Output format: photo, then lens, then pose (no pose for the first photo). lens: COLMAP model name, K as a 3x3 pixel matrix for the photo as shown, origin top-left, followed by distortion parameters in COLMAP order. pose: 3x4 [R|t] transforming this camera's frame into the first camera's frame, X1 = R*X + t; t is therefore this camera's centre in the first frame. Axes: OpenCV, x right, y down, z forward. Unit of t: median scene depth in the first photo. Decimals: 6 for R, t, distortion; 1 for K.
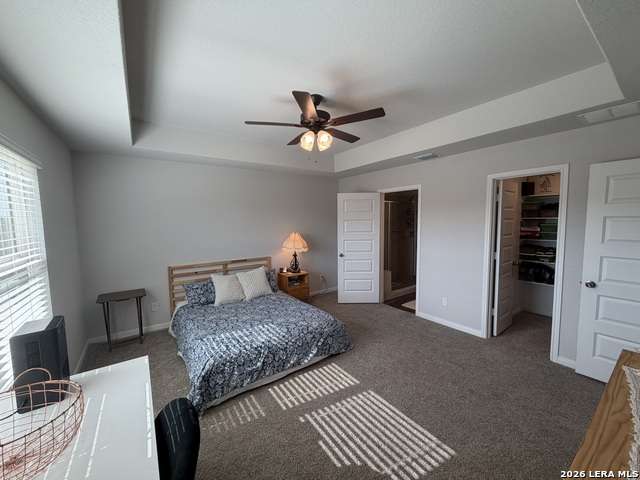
lens RADIAL K [[254.4, 0, 321.0], [0, 254.4, 247.0], [0, 0, 1]] dist [0.000652, -0.000071]
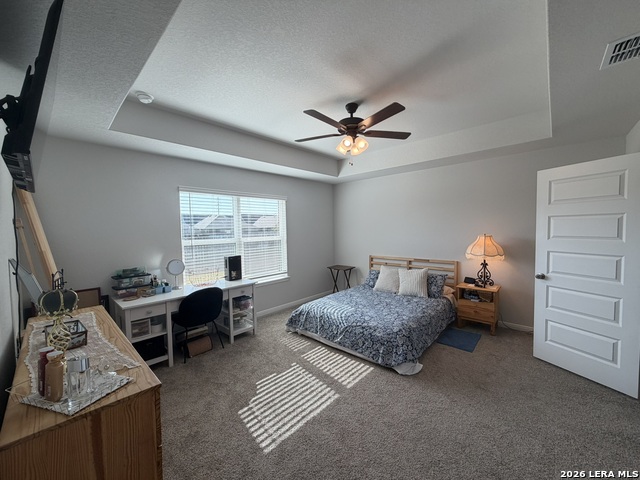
lens RADIAL K [[254.4, 0, 315.5], [0, 254.4, 236.8], [0, 0, 1]] dist [0.000652, -0.000071]
pose [[0.194543, 0.047331, -0.979751, 0.907994], [-0.093313, 0.995198, 0.029549, -0.046299], [0.976445, 0.085675, 0.198025, 0.556776]]
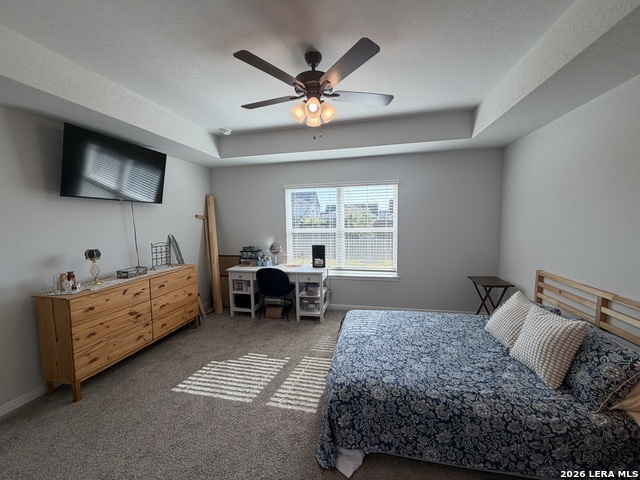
lens RADIAL K [[254.4, 0, 320.2], [0, 254.4, 238.6], [0, 0, 1]] dist [0.000652, -0.000071]
pose [[-0.745336, 0.082603, -0.661552, 0.466366], [-0.043367, 0.984186, 0.171748, -0.146908], [0.665277, 0.156700, -0.729967, 1.440439]]
